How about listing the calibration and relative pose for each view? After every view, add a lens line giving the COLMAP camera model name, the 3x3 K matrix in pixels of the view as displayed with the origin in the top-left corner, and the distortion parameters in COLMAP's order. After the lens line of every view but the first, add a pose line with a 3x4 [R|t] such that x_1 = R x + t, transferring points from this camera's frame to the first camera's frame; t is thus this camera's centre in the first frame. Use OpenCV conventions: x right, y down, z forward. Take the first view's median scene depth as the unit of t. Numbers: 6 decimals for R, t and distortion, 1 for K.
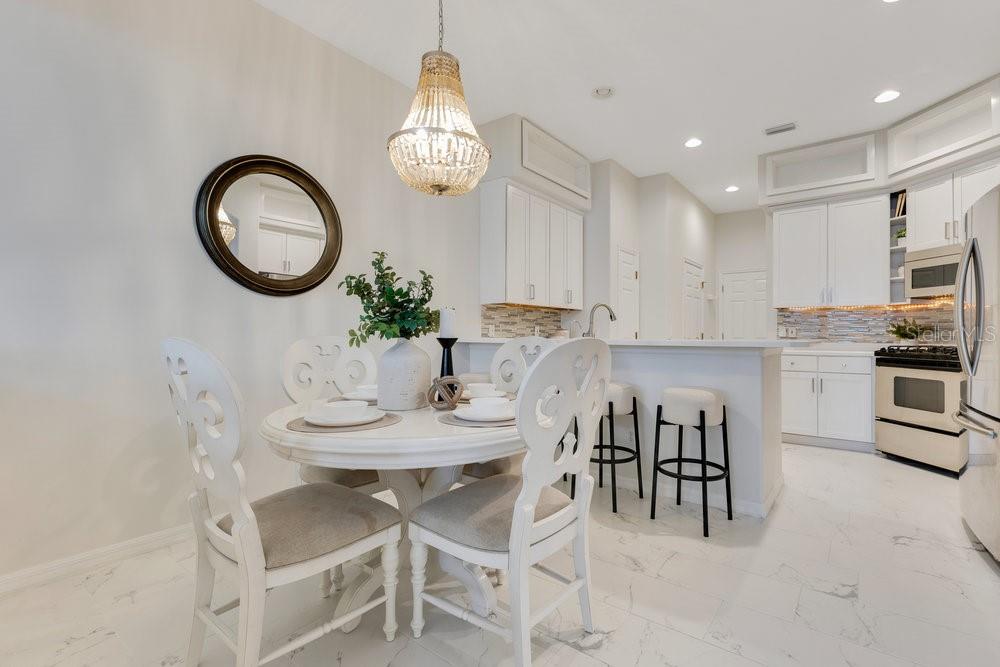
lens RADIAL K [[455.9, 0, 523.5], [0, 455.9, 327.3], [0, 0, 1]] dist [0.004059, 0.000042]
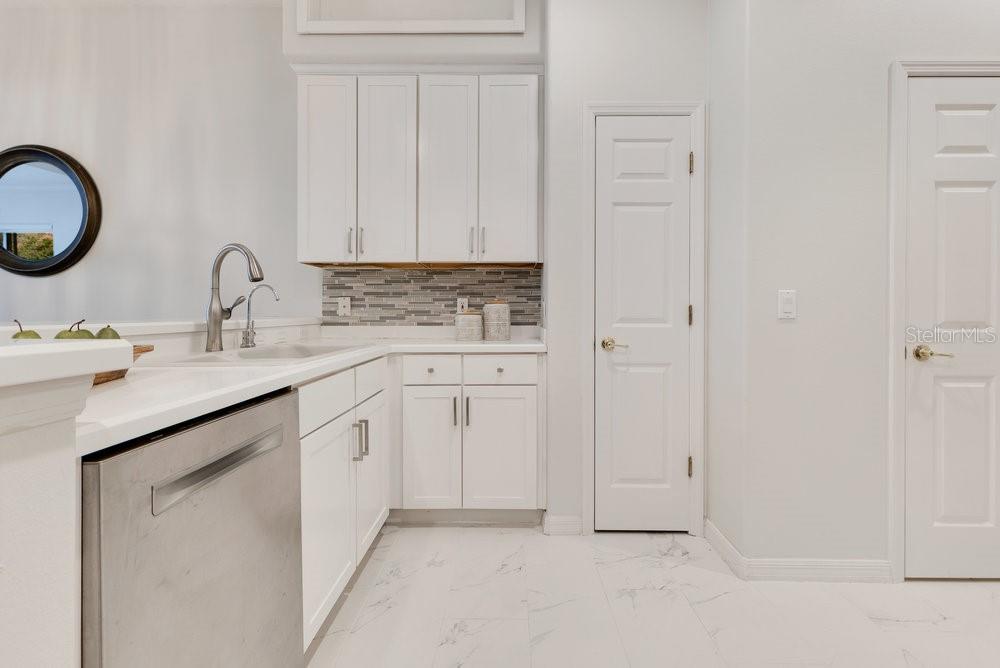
lens RADIAL K [[465.3, 0, 507.5], [0, 465.3, 316.4], [0, 0, 1]] dist [0.012918, 0.000827]
pose [[0.580050, 0.002937, -0.814576, 0.624246], [0.013442, 0.999823, 0.013177, 0.016420], [0.814470, -0.018593, 0.579907, 0.799097]]
